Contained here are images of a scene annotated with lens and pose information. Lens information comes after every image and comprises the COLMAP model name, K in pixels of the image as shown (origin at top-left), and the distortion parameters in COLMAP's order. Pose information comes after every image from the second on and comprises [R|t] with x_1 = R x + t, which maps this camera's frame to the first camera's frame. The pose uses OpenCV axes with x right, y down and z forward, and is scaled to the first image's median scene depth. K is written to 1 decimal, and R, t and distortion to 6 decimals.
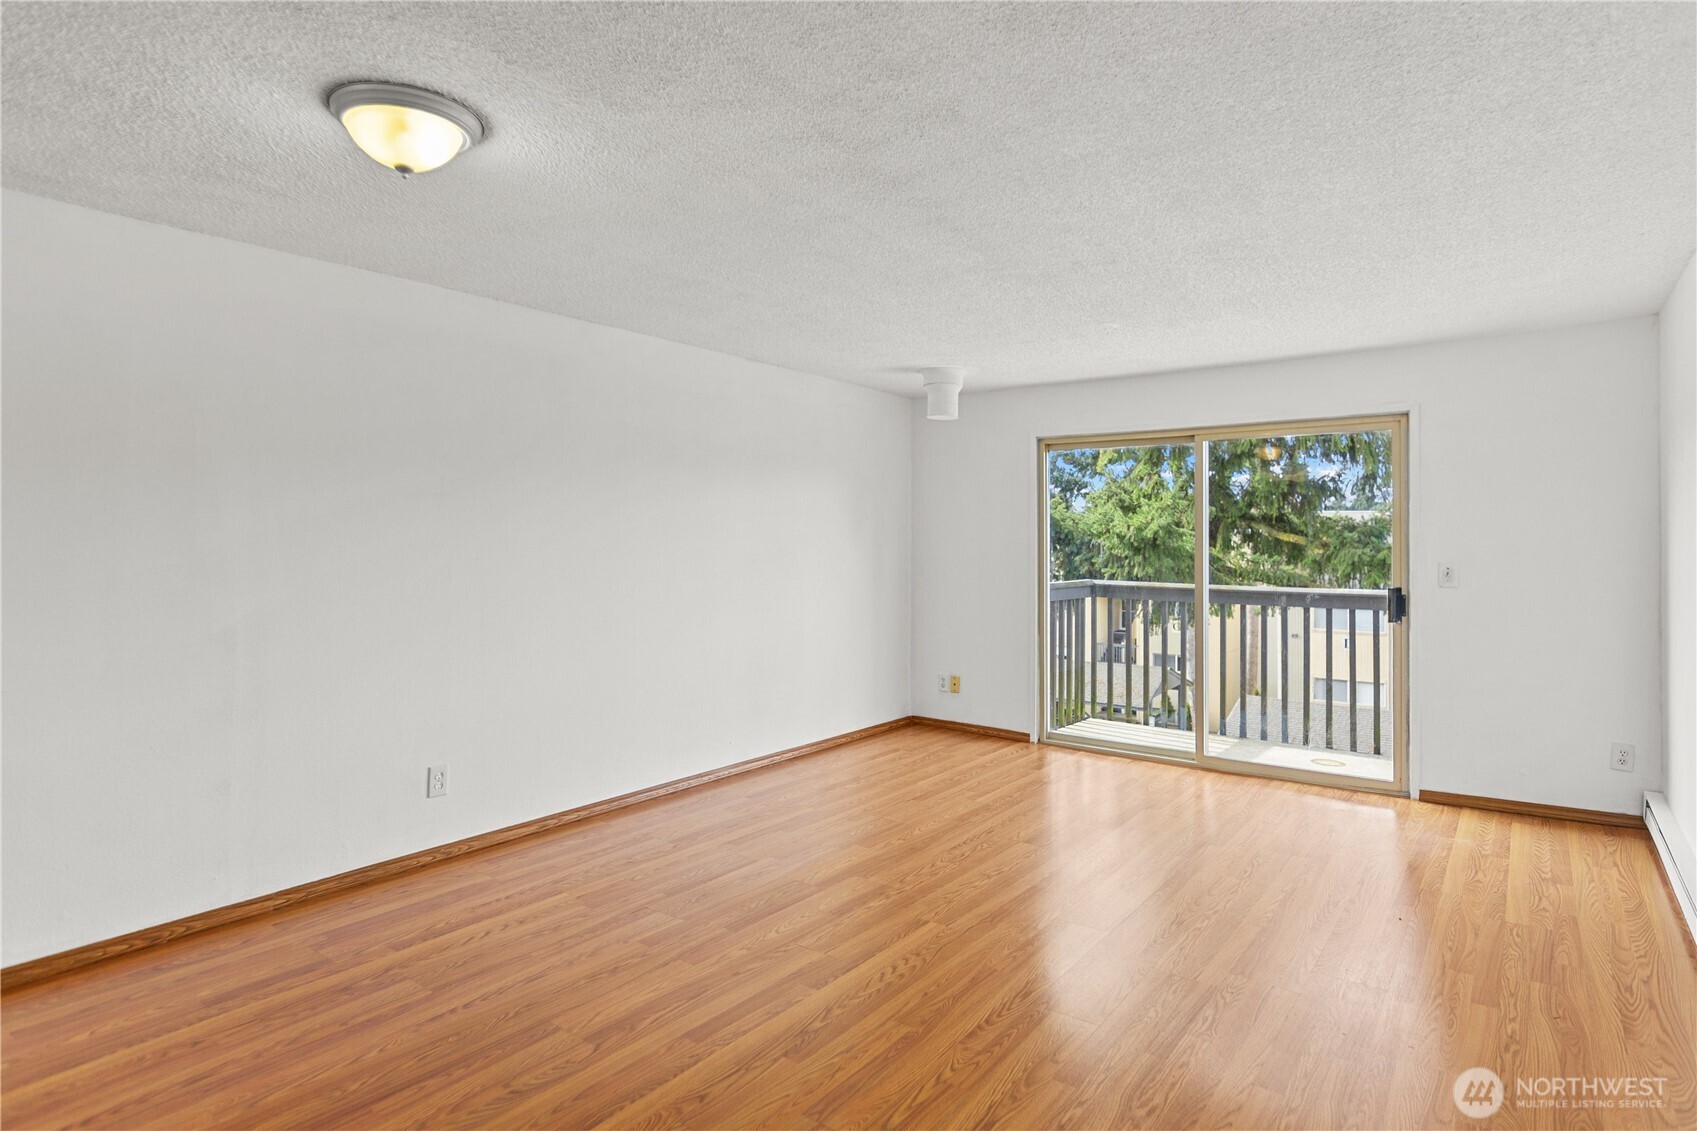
lens RADIAL K [[888.1, 0, 844.2], [0, 888.1, 550.4], [0, 0, 1]] dist [-0.003110, 0.002027]
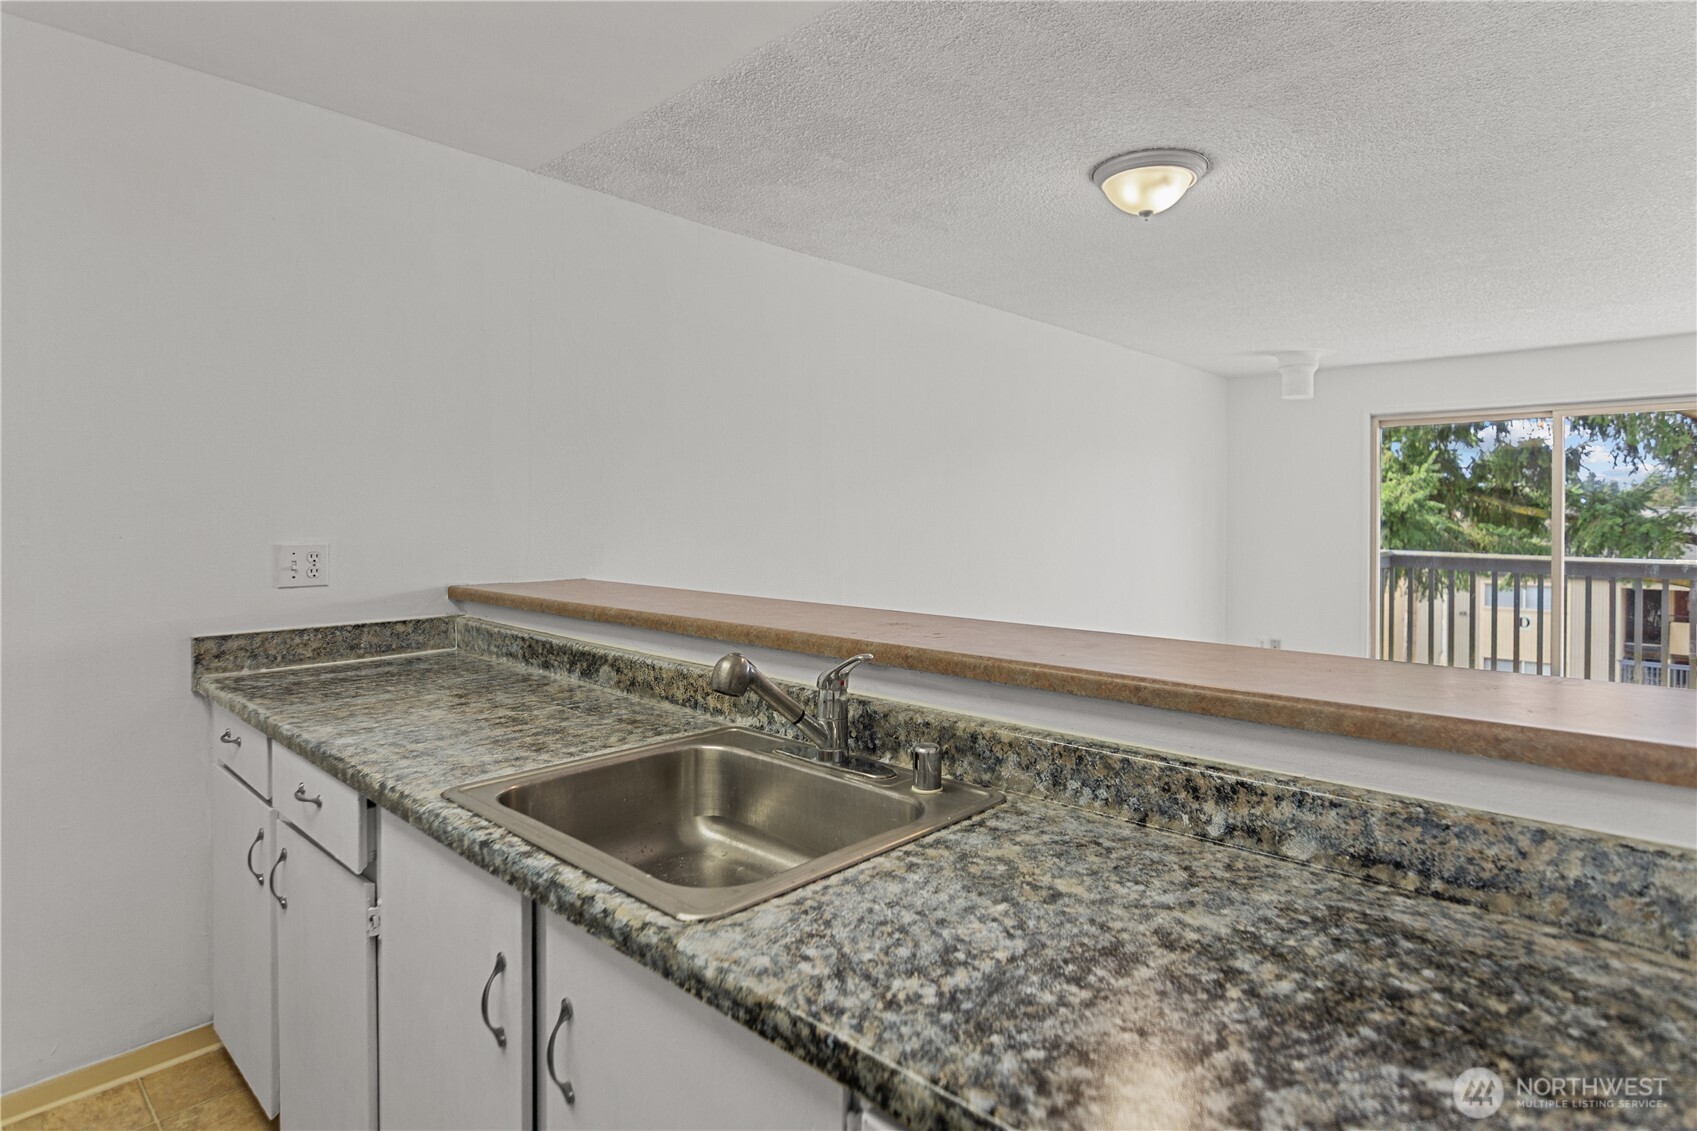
lens RADIAL K [[888.1, 0, 854.3], [0, 888.1, 525.1], [0, 0, 1]] dist [-0.003110, 0.002027]
pose [[0.995721, -0.002014, -0.092392, -0.170705], [0.001752, 0.999994, -0.002913, 0.004081], [0.092397, 0.002738, 0.995718, -0.064681]]
